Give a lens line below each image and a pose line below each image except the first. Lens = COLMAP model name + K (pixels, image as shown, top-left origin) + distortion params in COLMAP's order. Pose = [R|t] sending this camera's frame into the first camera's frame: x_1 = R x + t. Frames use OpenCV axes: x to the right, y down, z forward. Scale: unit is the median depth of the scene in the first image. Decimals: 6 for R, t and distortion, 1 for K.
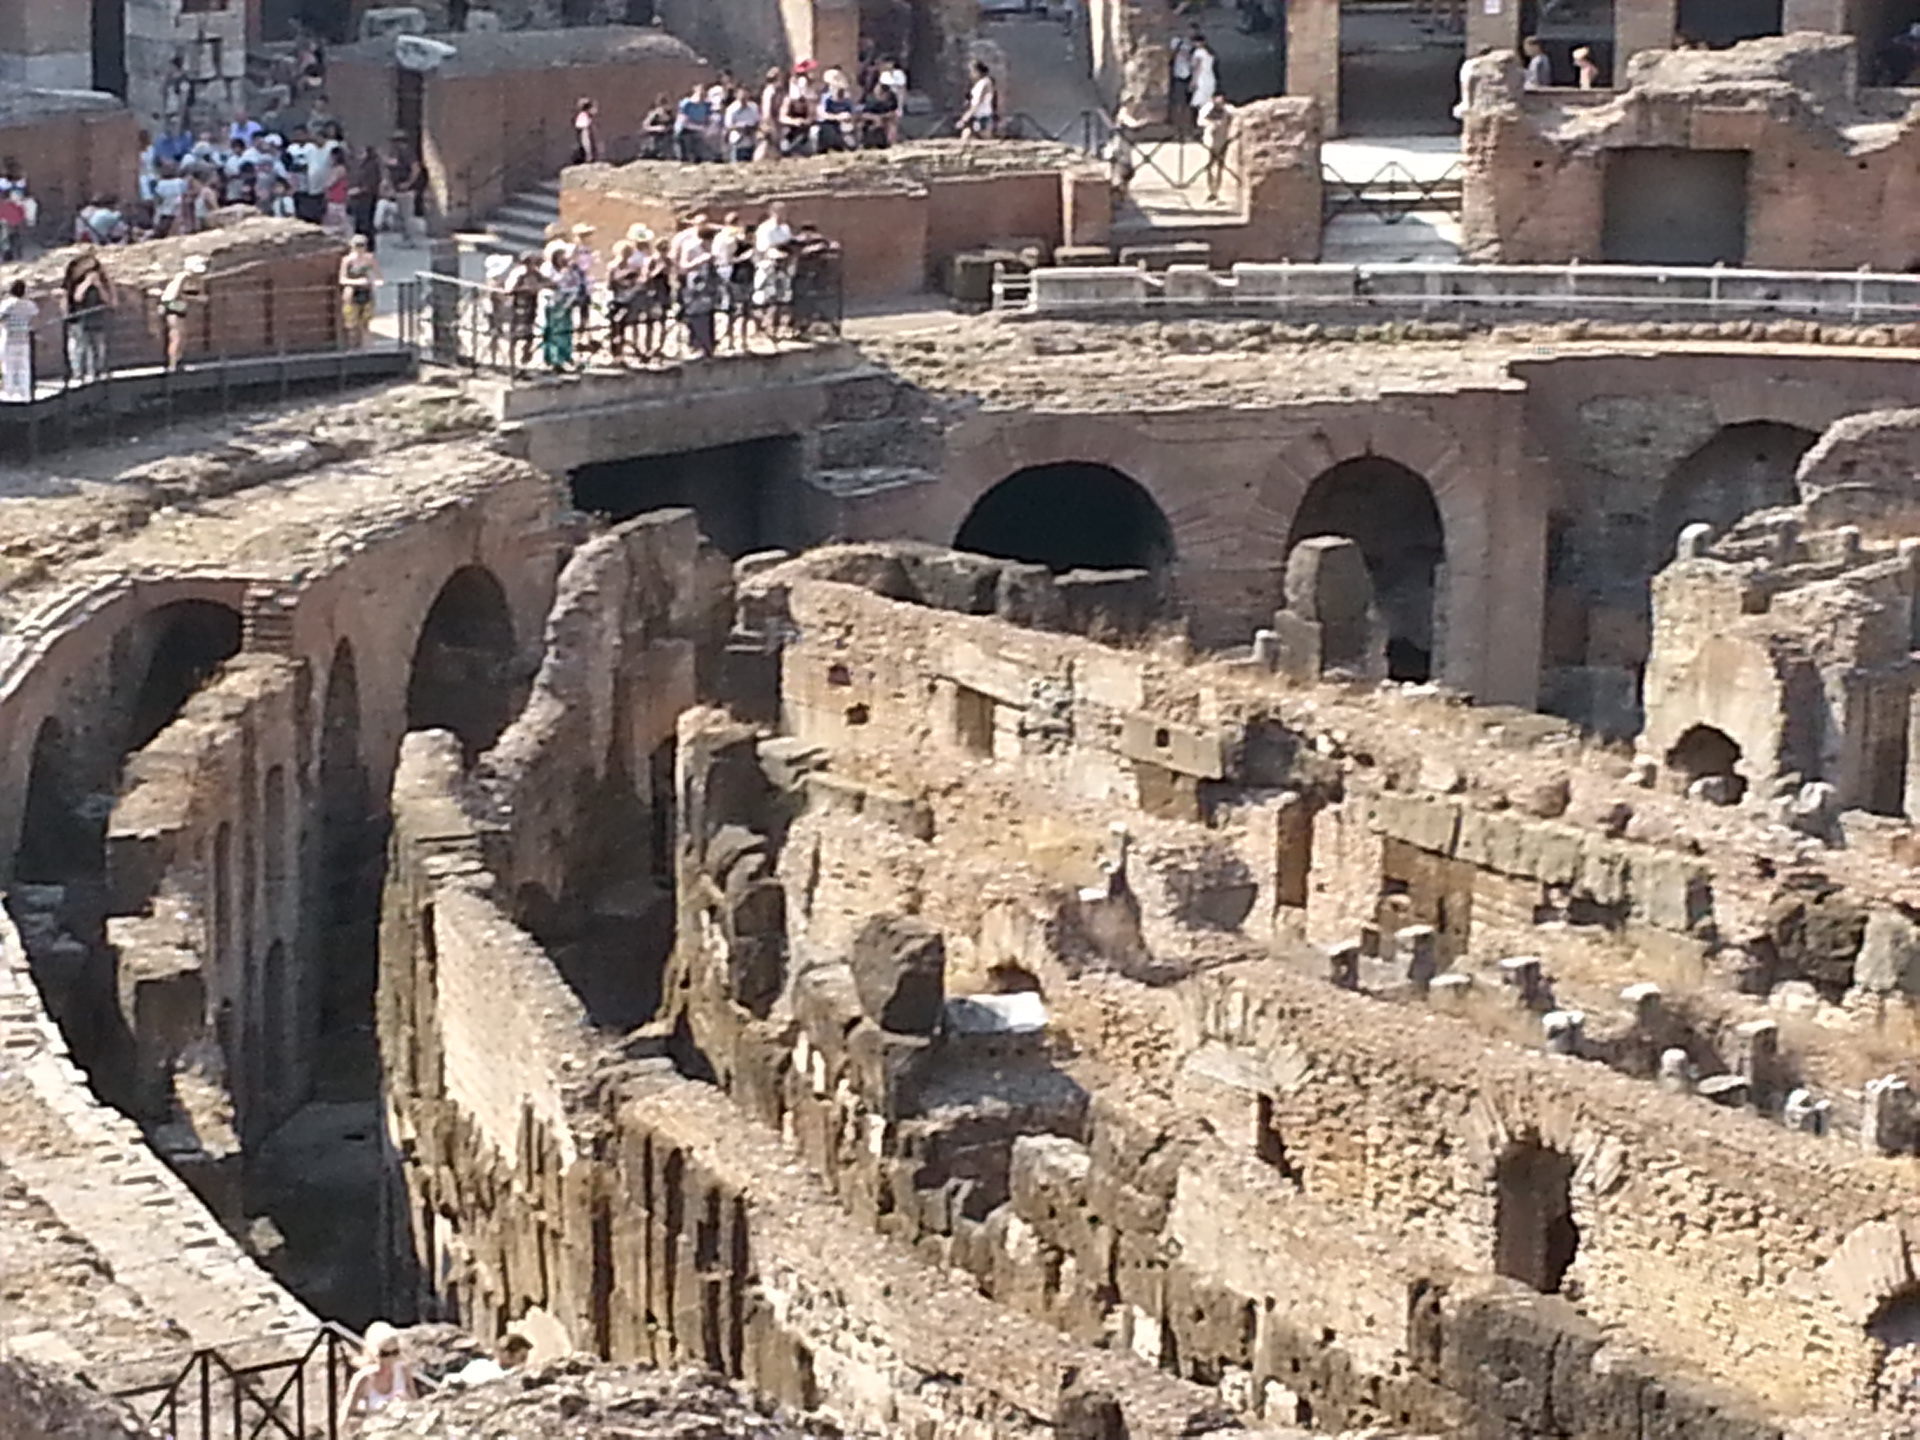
lens RADIAL K [[6205.0, 0, 960.0], [0, 6205.0, 720.0], [0, 0, 1]] dist [0.019606, 1.261386]
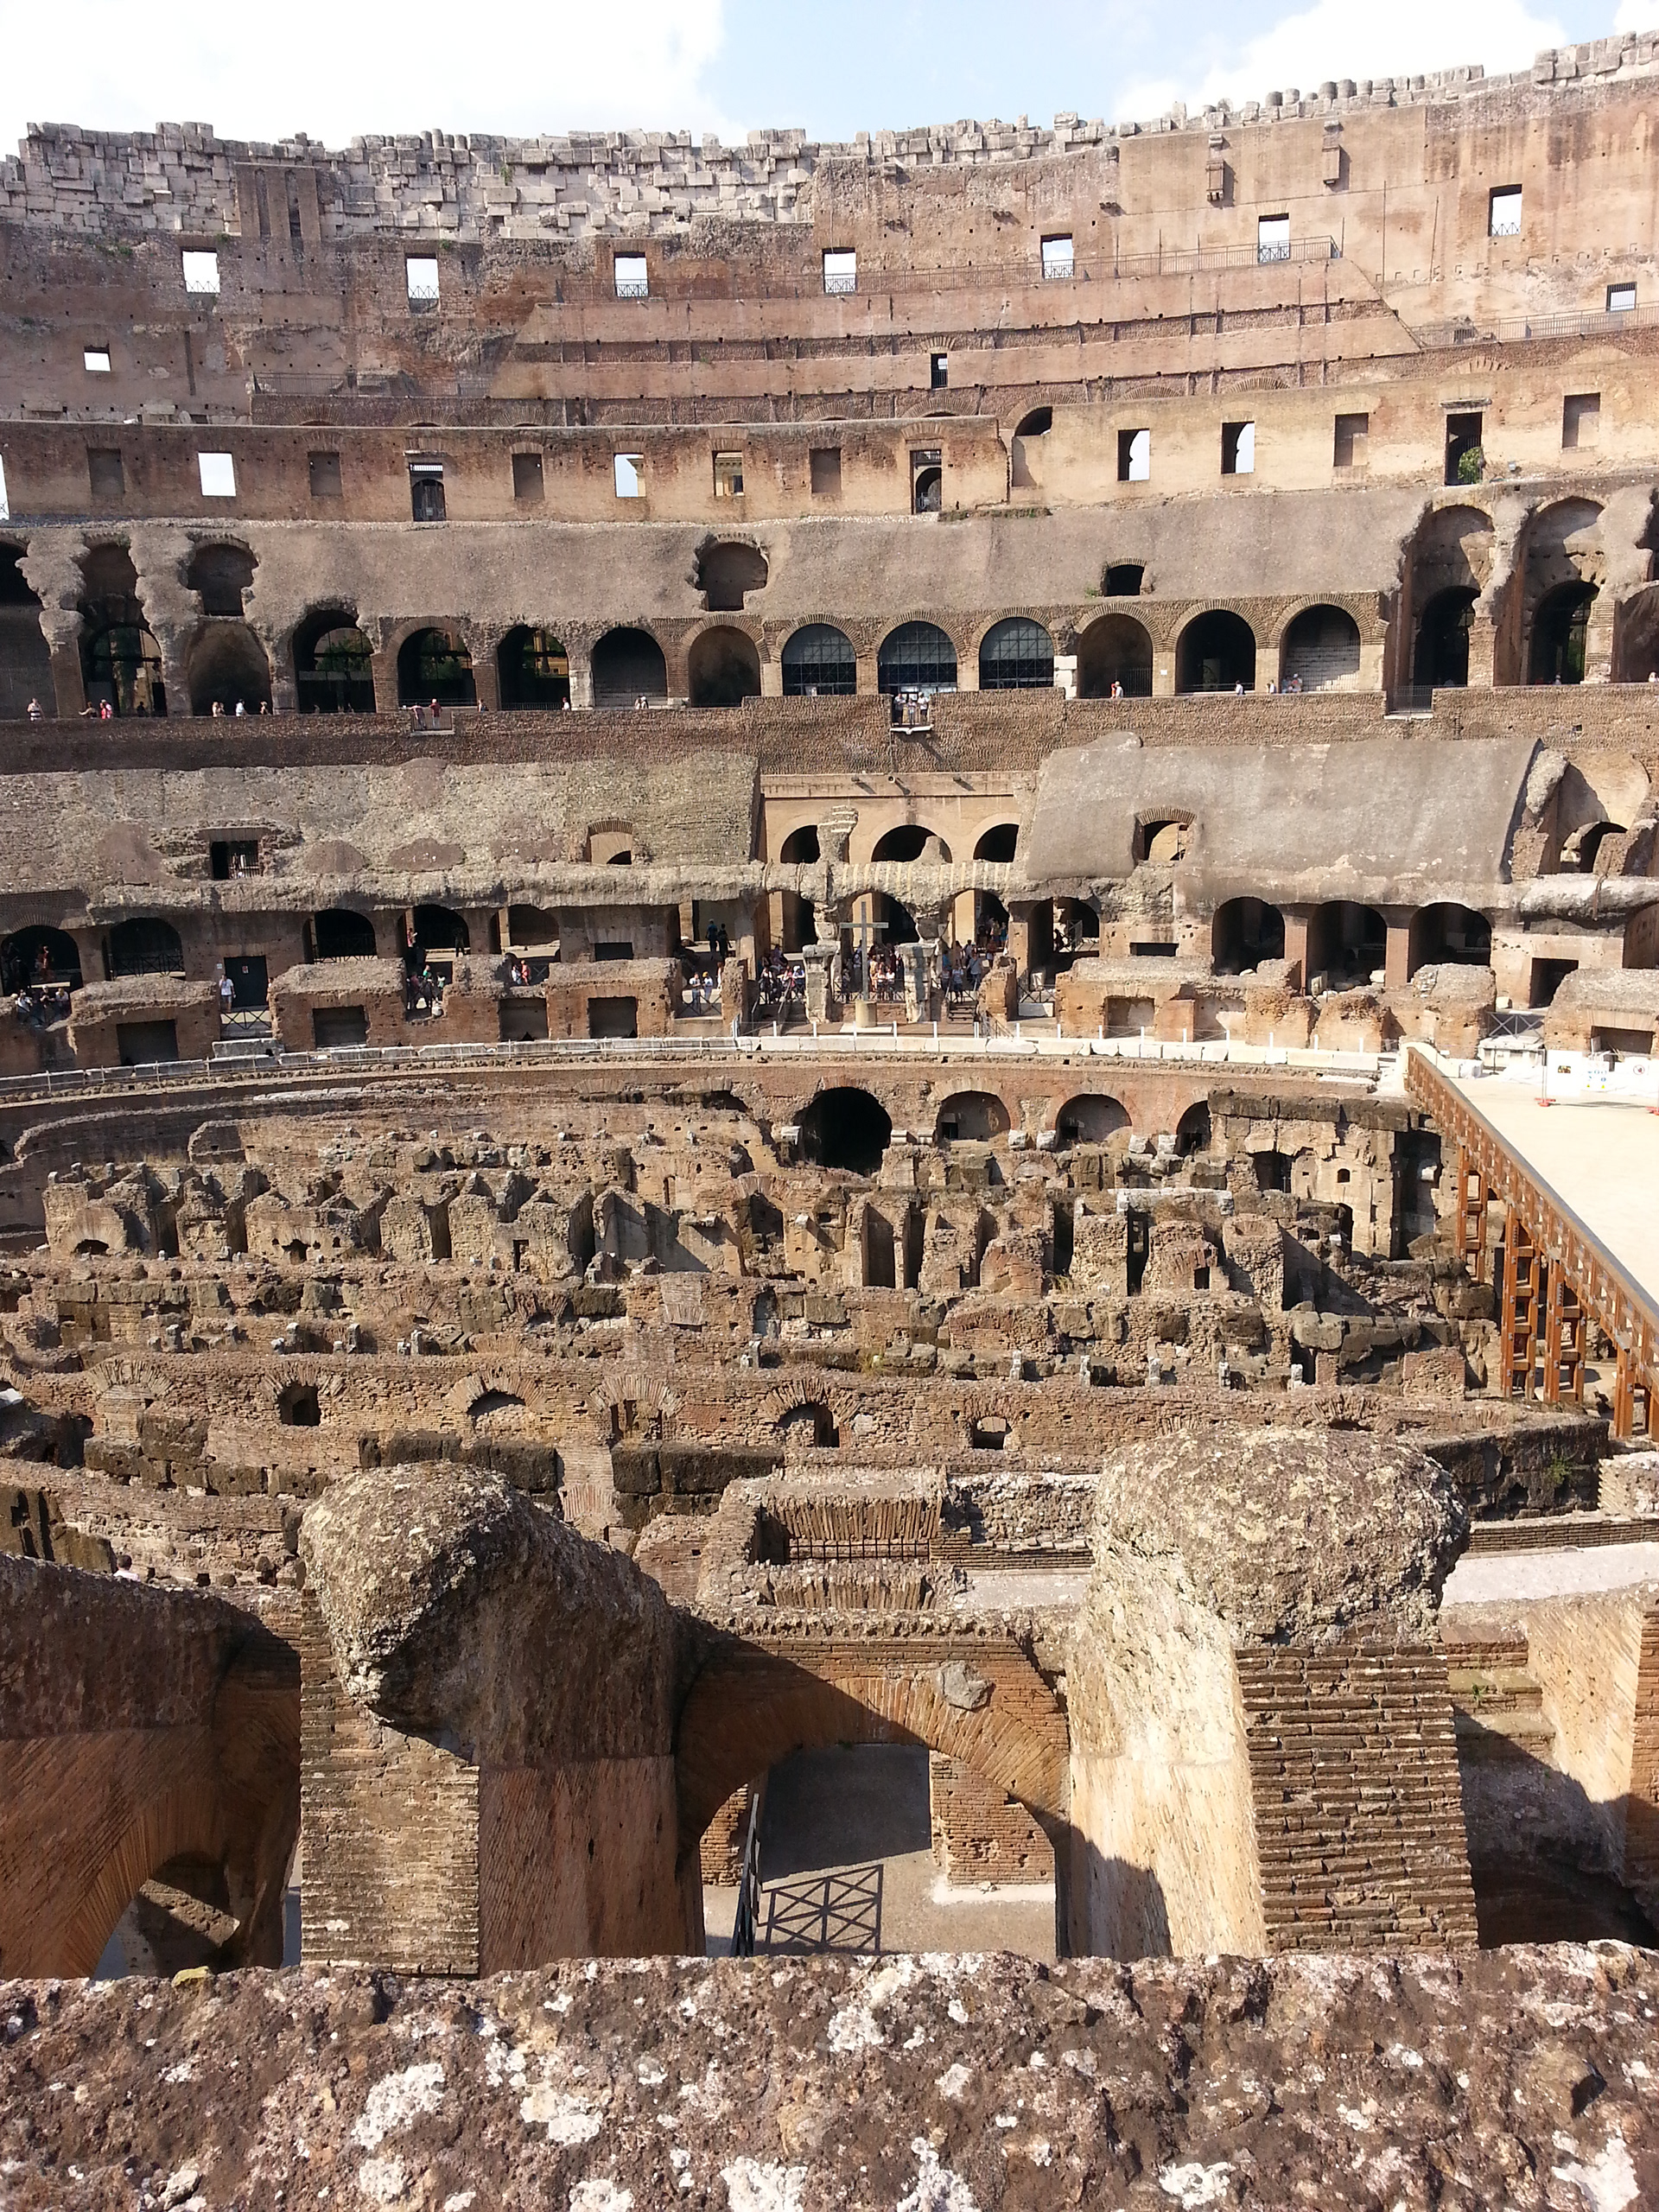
lens RADIAL K [[1779.7, 0, 849.3], [0, 1779.7, 1090.4], [0, 0, 1]] dist [0.110195, -0.220354]
pose [[0.670617, -0.147184, 0.727055, -0.301432], [0.171058, 0.984387, 0.041498, -0.053094], [-0.721812, 0.096540, 0.685323, 0.232719]]
